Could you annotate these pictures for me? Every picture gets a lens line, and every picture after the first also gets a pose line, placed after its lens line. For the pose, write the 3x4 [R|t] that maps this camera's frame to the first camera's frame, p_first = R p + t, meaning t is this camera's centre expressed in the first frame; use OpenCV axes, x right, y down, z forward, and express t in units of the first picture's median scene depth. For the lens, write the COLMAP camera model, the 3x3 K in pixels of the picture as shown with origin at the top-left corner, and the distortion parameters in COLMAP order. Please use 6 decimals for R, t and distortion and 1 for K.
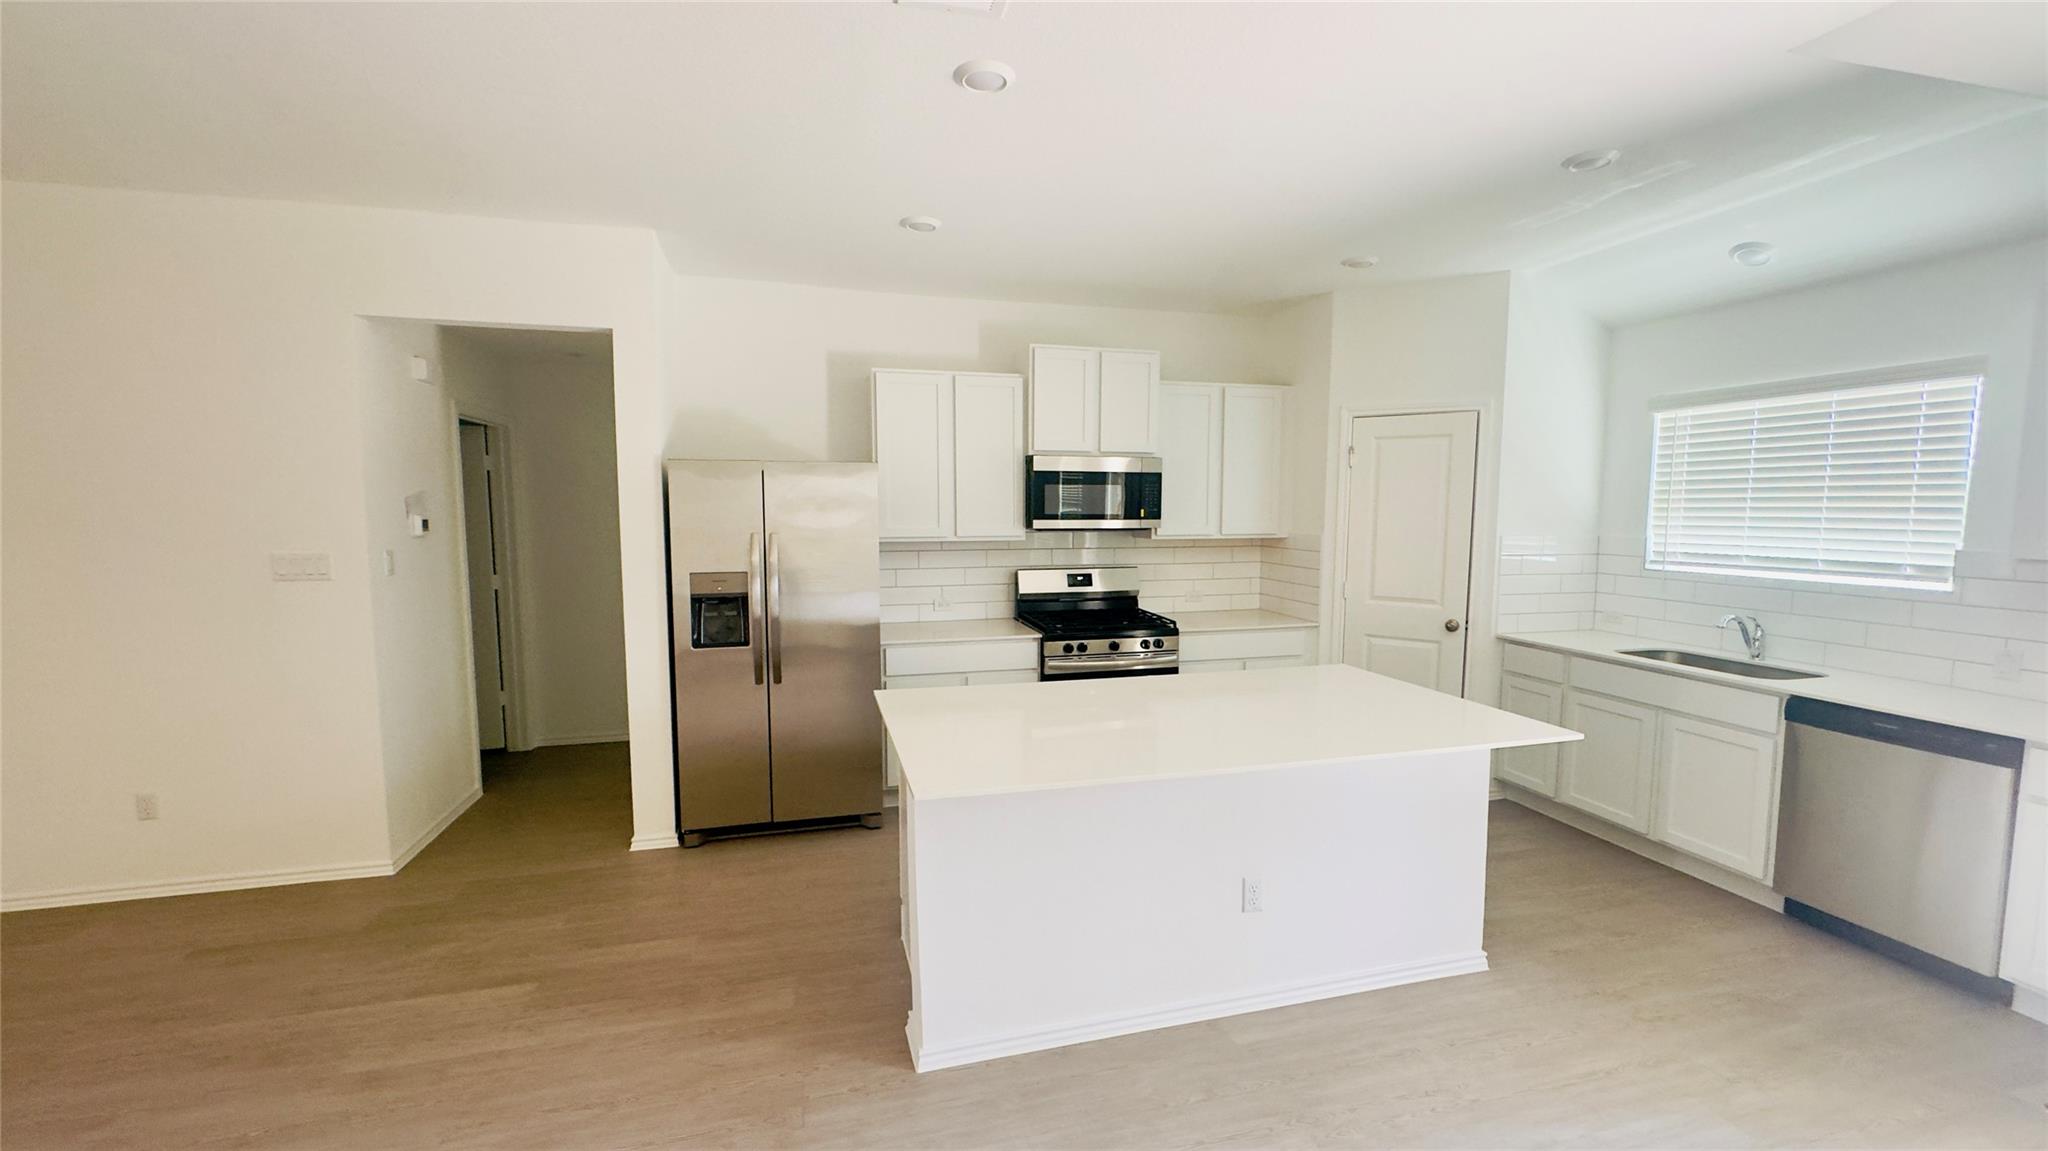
lens RADIAL K [[798.3, 0, 1024.0], [0, 798.3, 575.5], [0, 0, 1]] dist [-0.009993, -0.000013]
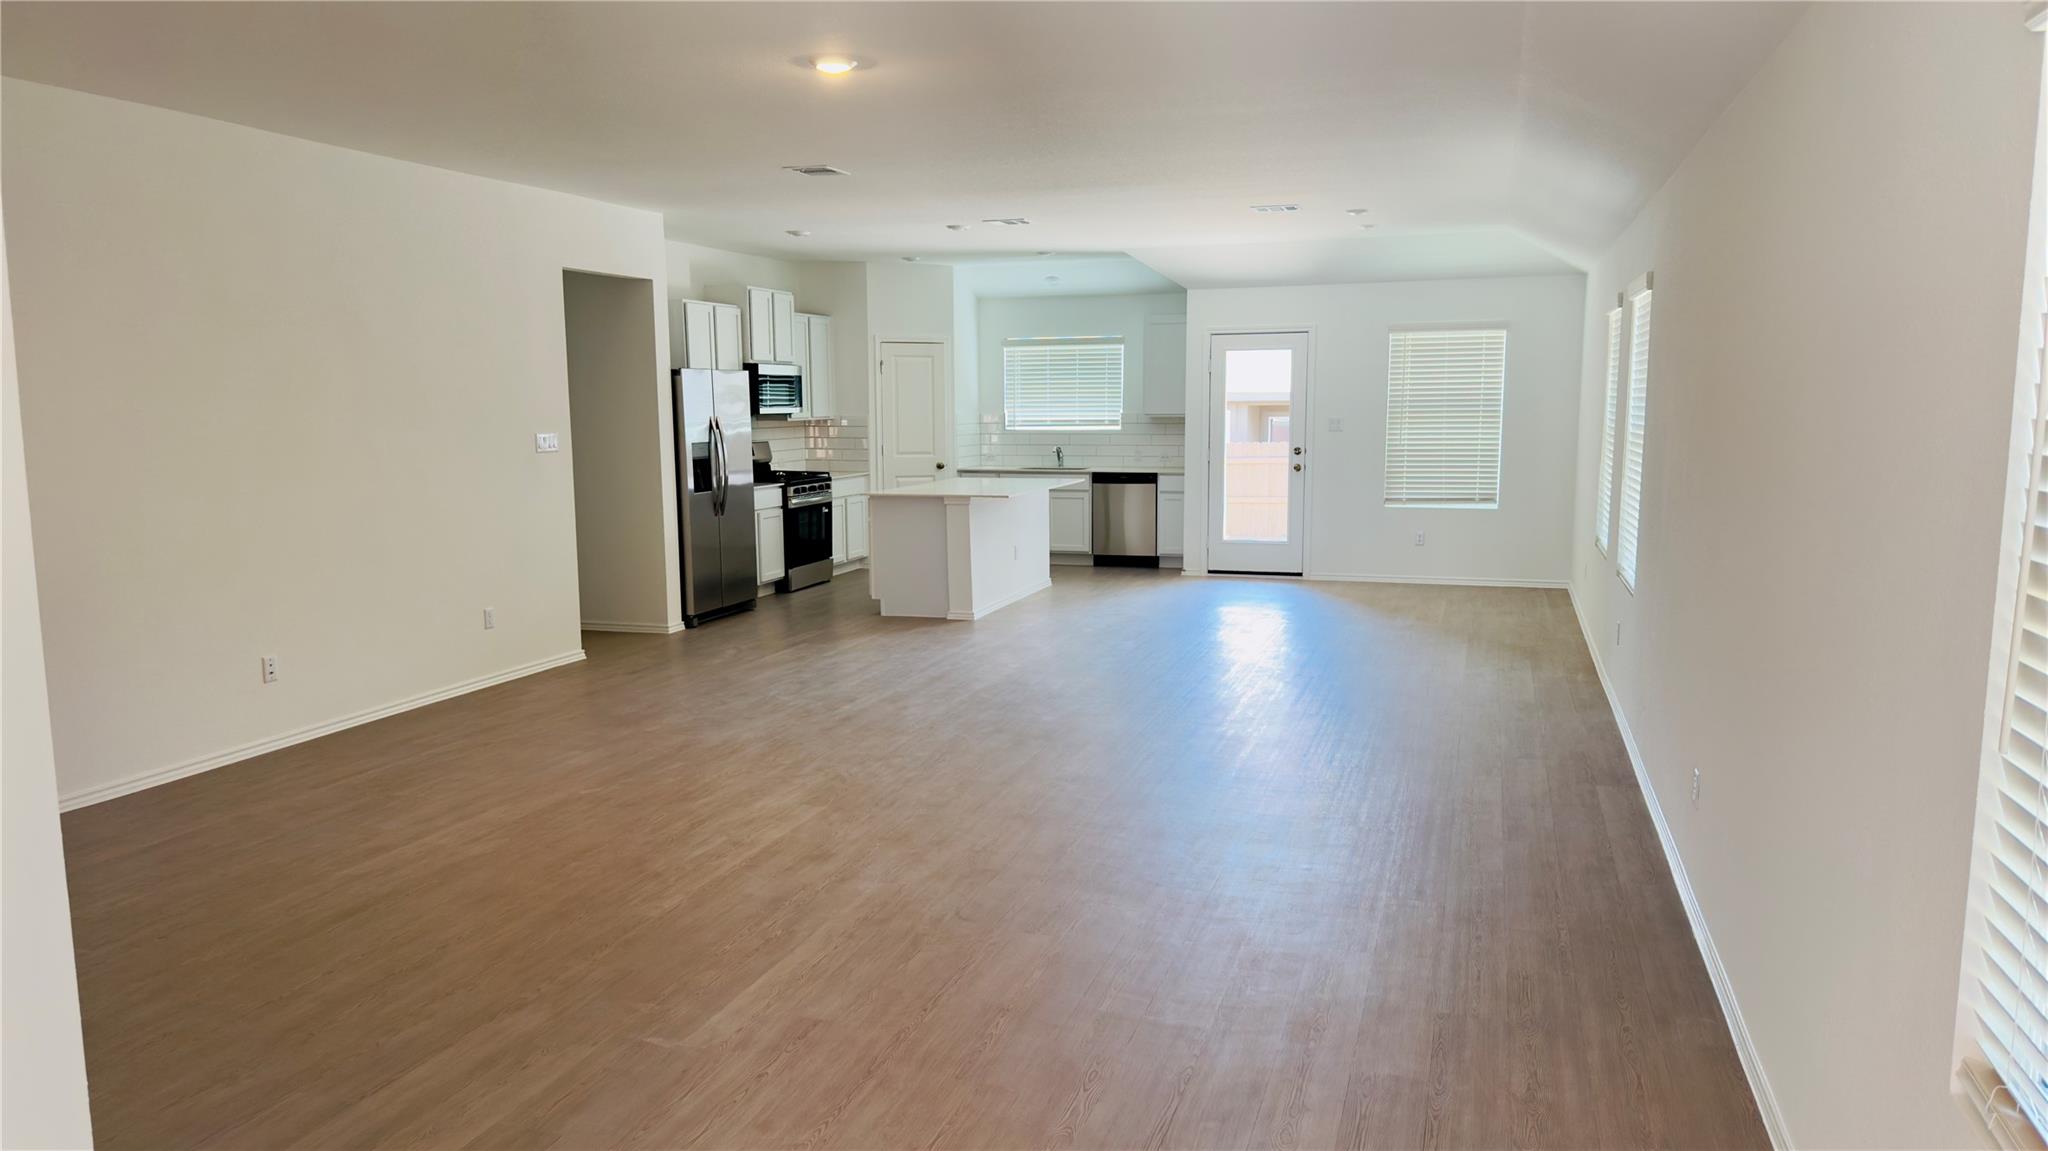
lens RADIAL K [[1360.1, 0, 1024.0], [0, 1360.1, 575.5], [0, 0, 1]] dist [0.002177, 0.000244]
pose [[0.543309, -0.112939, 0.831902, -2.180369], [0.078340, 0.993407, 0.083702, 0.078069], [-0.835870, 0.019695, 0.548574, -0.915831]]
